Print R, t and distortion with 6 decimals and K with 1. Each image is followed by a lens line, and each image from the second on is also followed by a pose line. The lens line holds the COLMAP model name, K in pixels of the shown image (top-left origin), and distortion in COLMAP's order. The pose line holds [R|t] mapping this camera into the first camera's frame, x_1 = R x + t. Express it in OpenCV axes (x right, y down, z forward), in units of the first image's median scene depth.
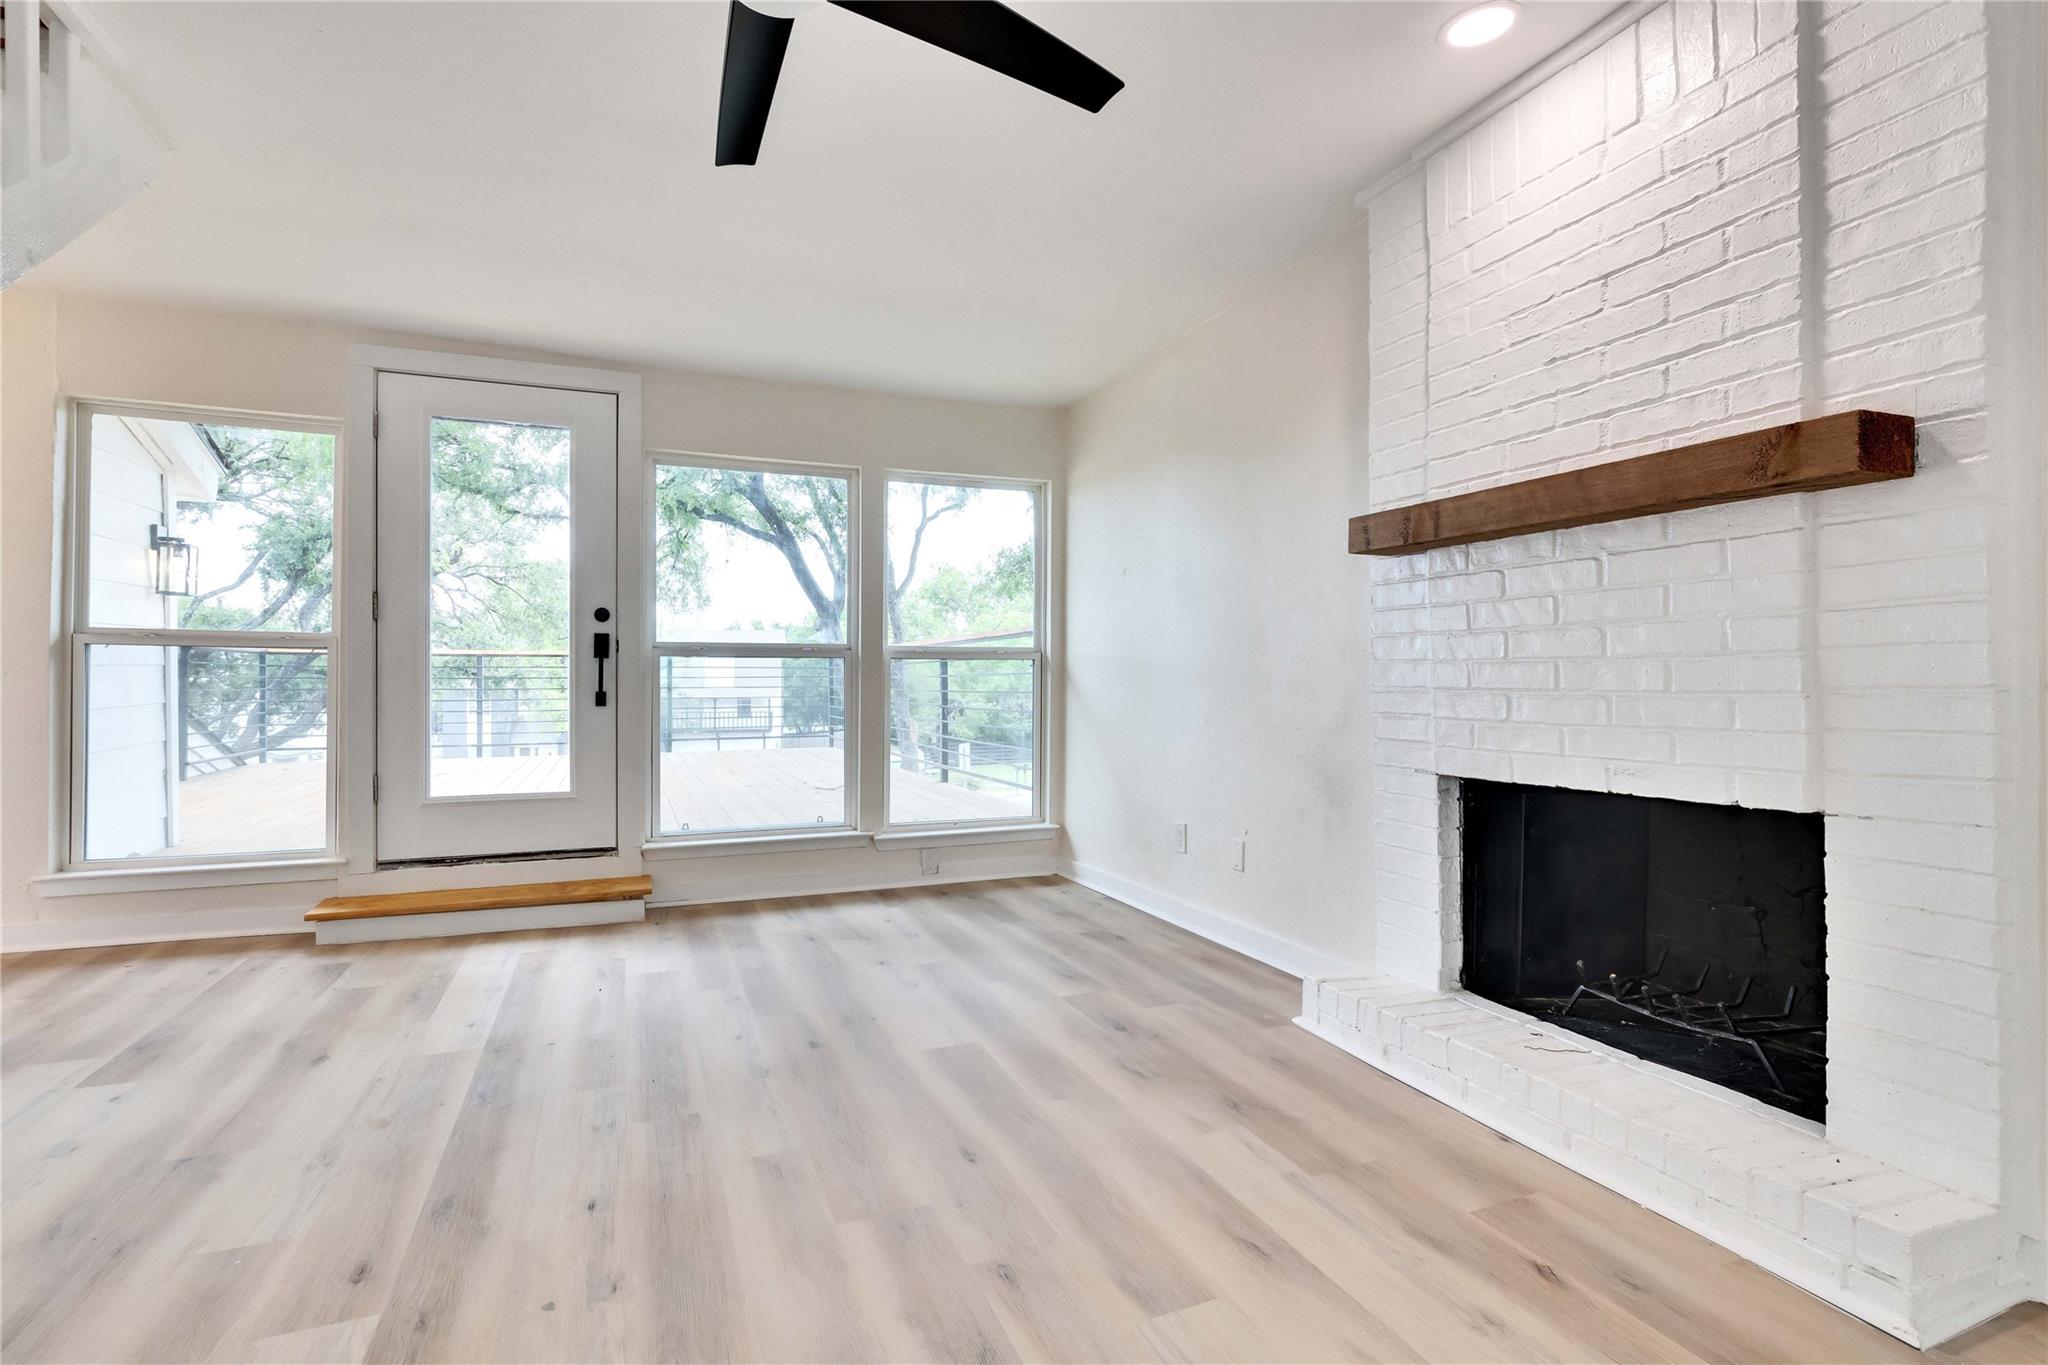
lens RADIAL K [[975.9, 0, 1007.8], [0, 975.9, 681.3], [0, 0, 1]] dist [-0.000643, -0.000076]
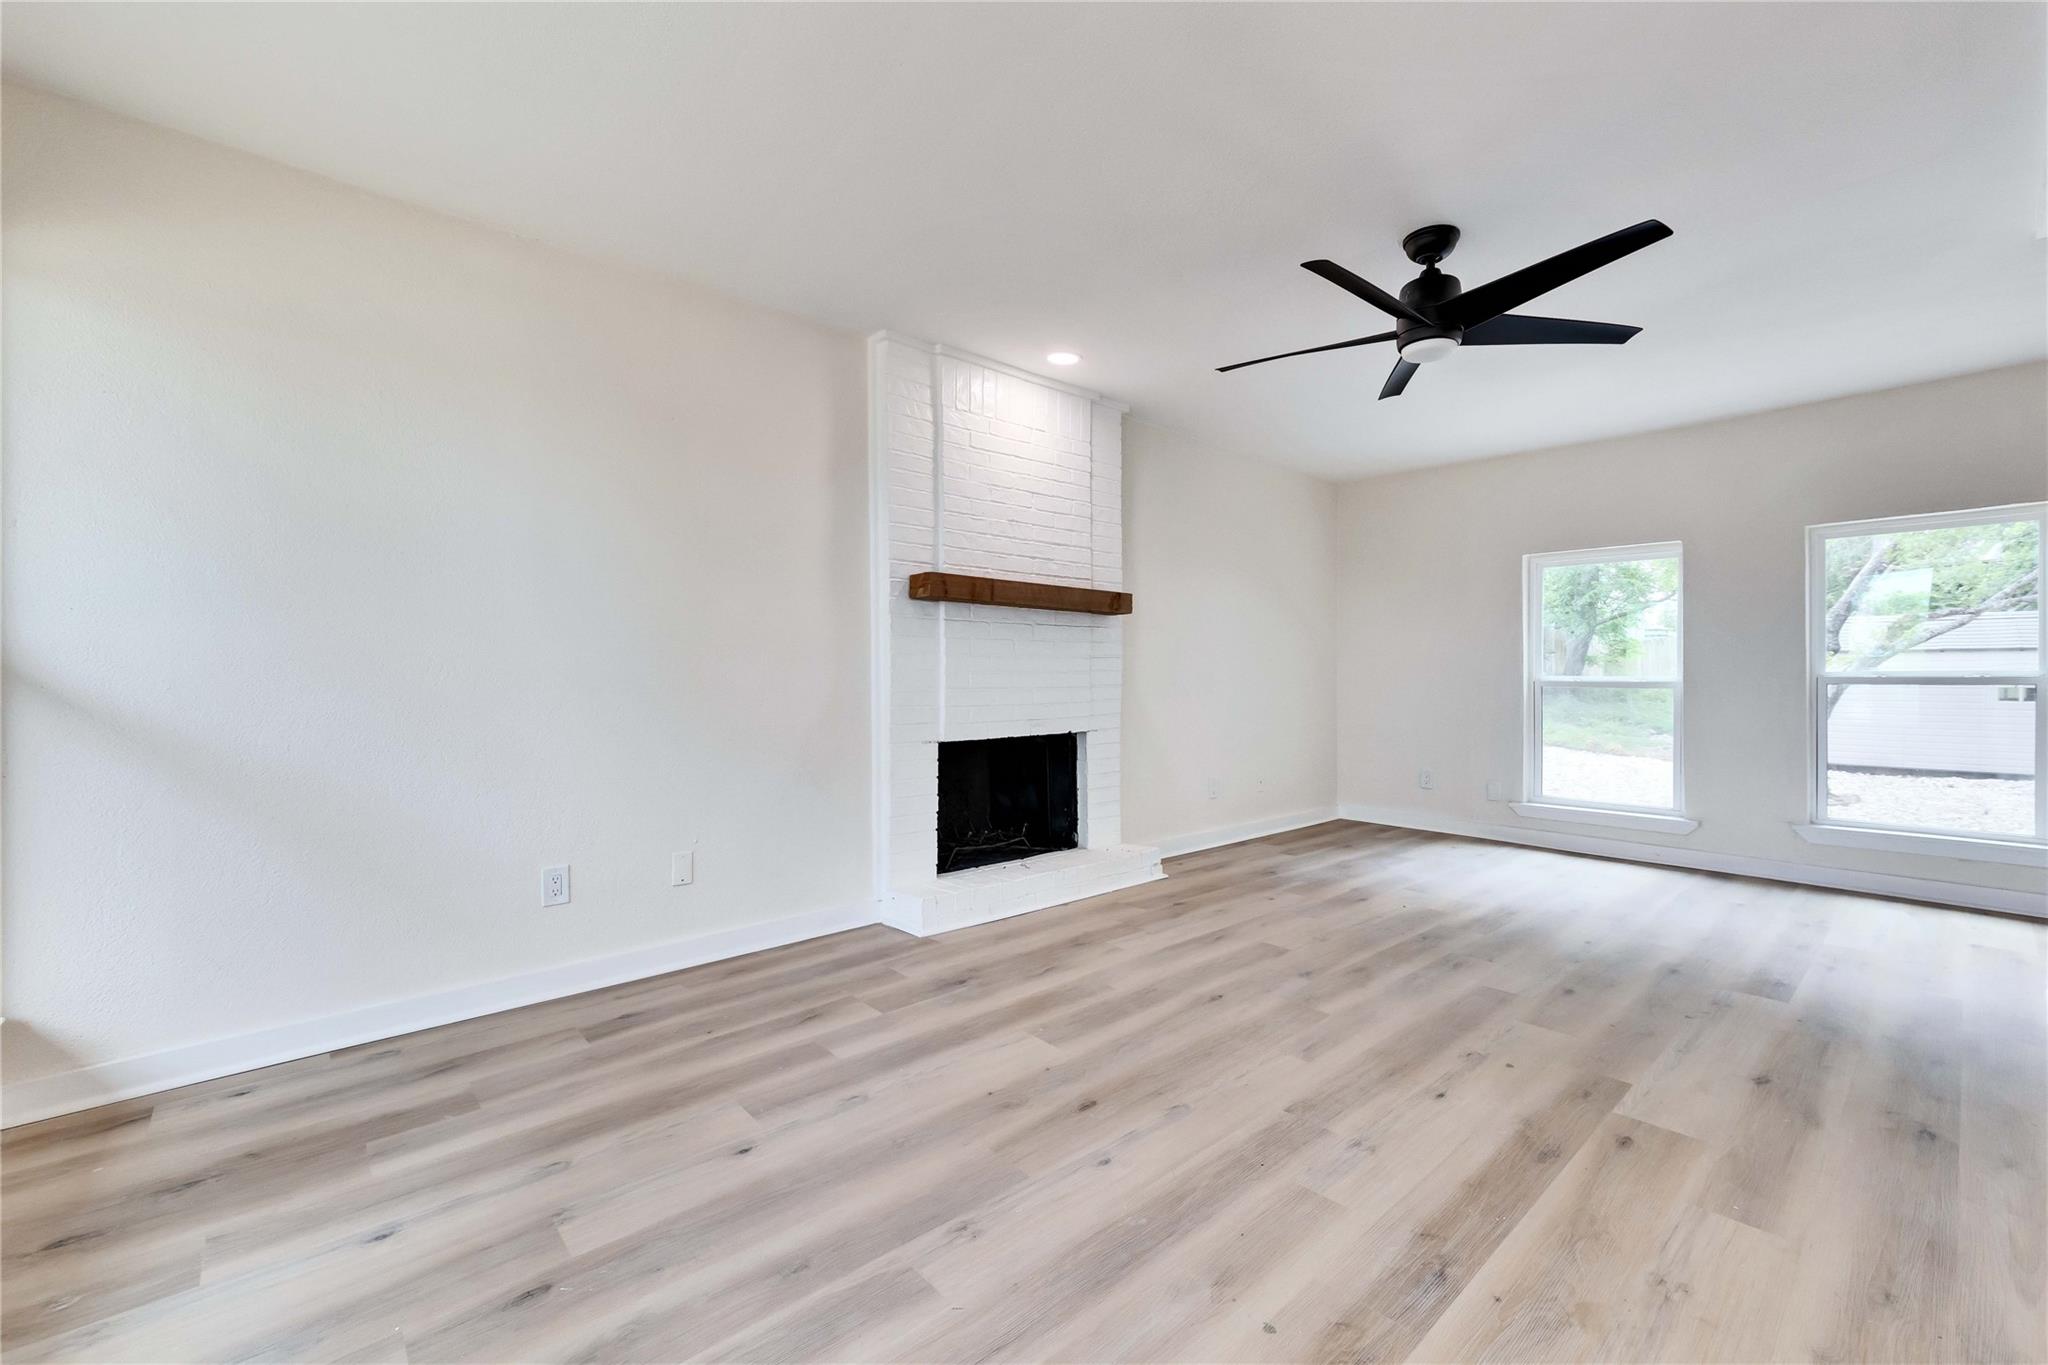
lens RADIAL K [[845.1, 0, 1034.1], [0, 845.1, 685.6], [0, 0, 1]] dist [-0.001142, -0.000034]
pose [[-0.351683, -0.003020, 0.936114, -0.820014], [0.005684, 0.999969, 0.005361, -0.003154], [-0.936102, 0.007207, -0.351655, 1.213858]]
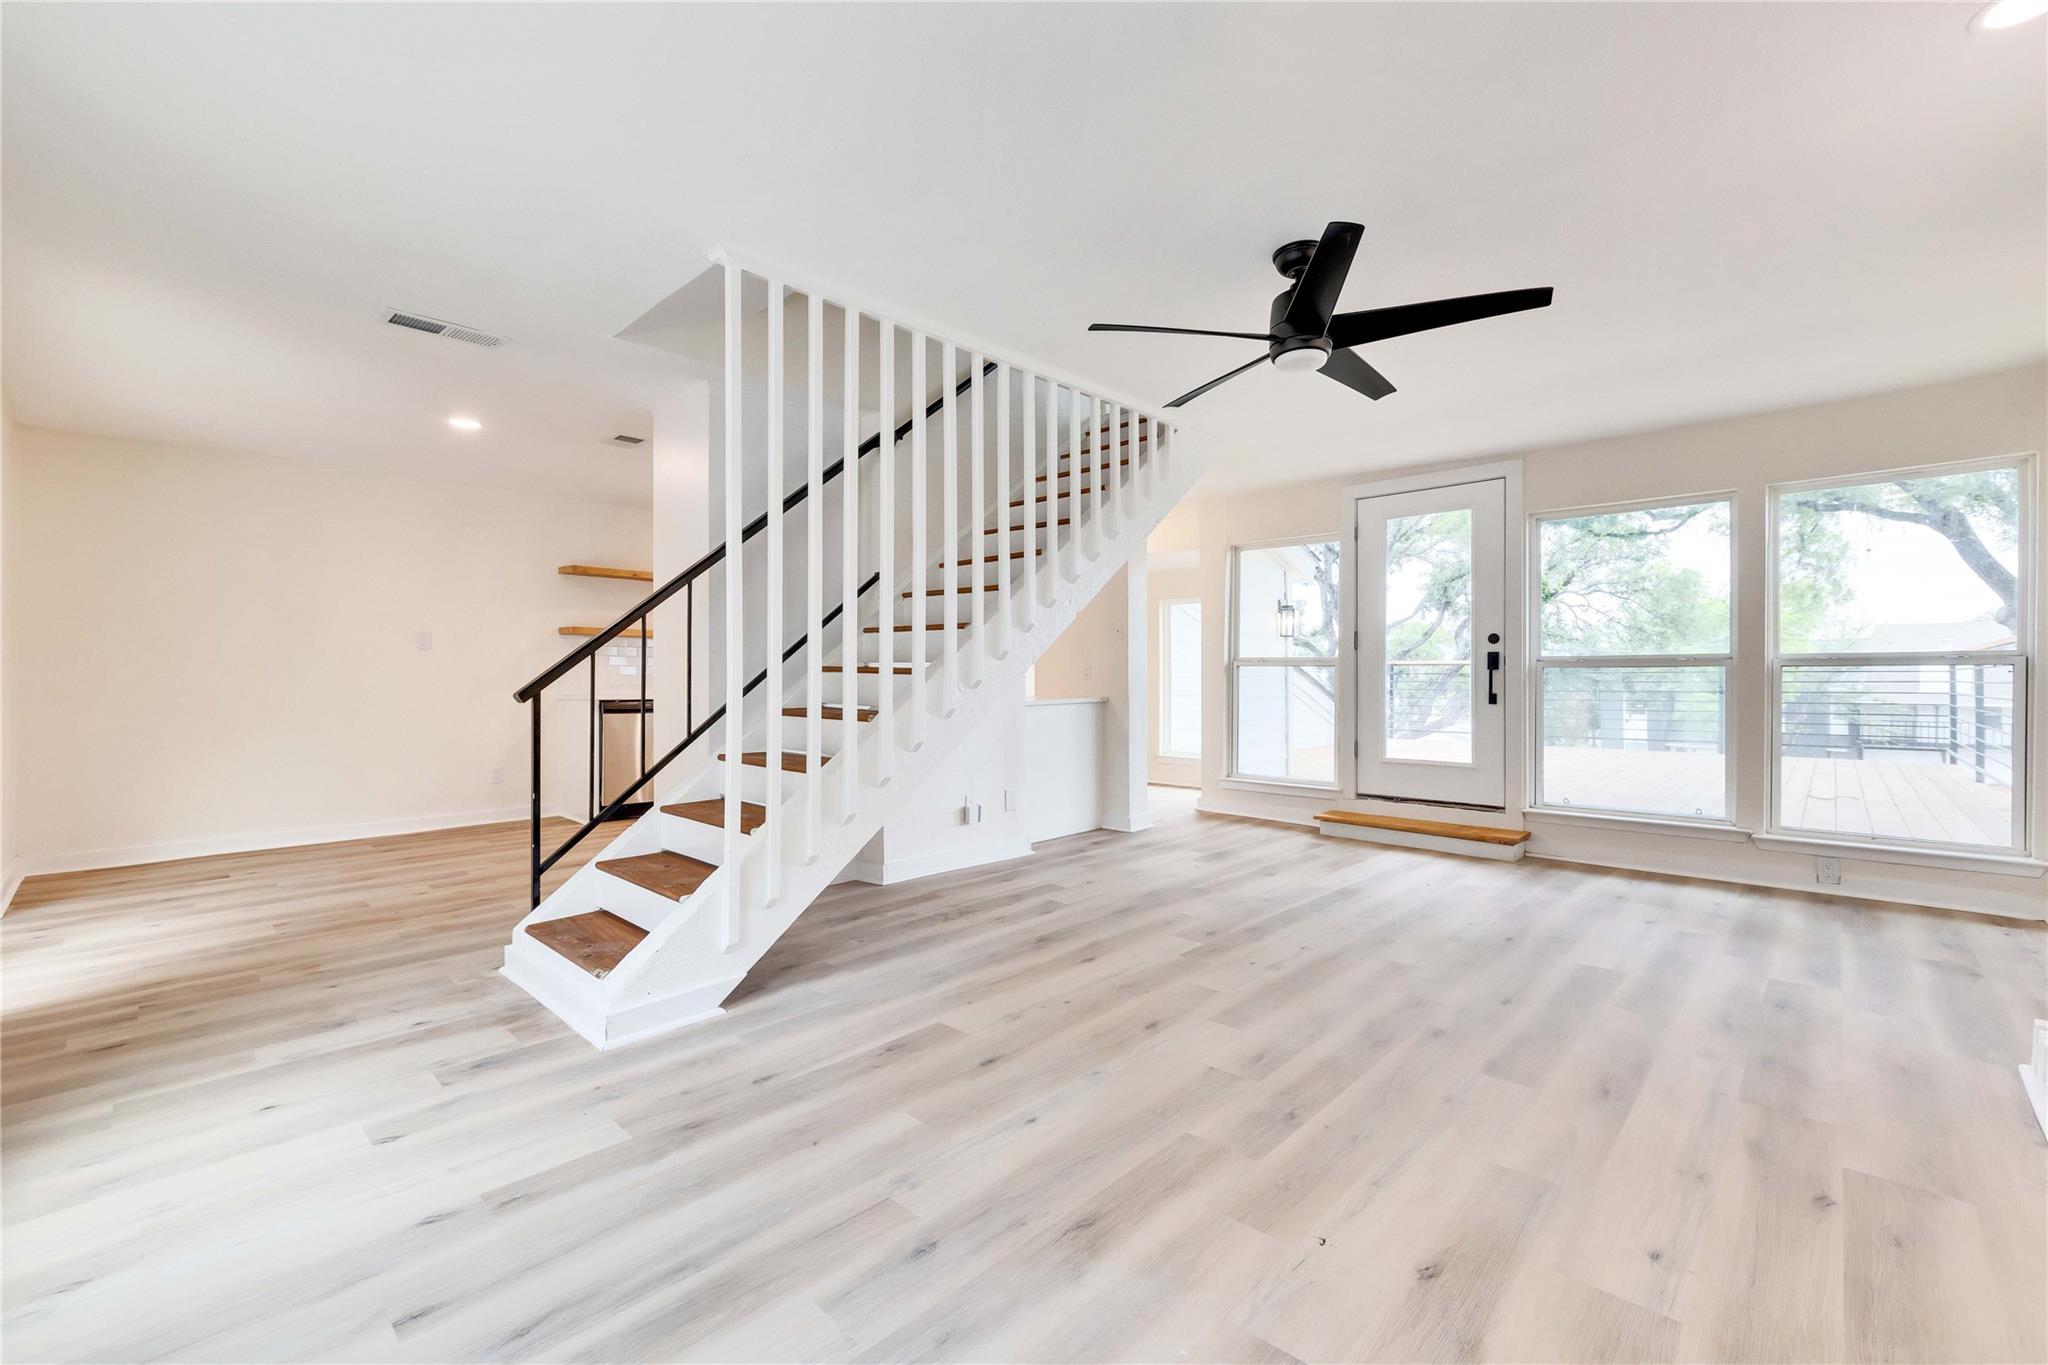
lens RADIAL K [[845.1, 0, 1034.1], [0, 845.1, 685.6], [0, 0, 1]] dist [-0.001142, -0.000034]
pose [[0.424018, 0.006579, -0.905630, 0.592068], [-0.004174, 0.999977, 0.005310, -0.007064], [0.905644, 0.001529, 0.424036, -0.159233]]
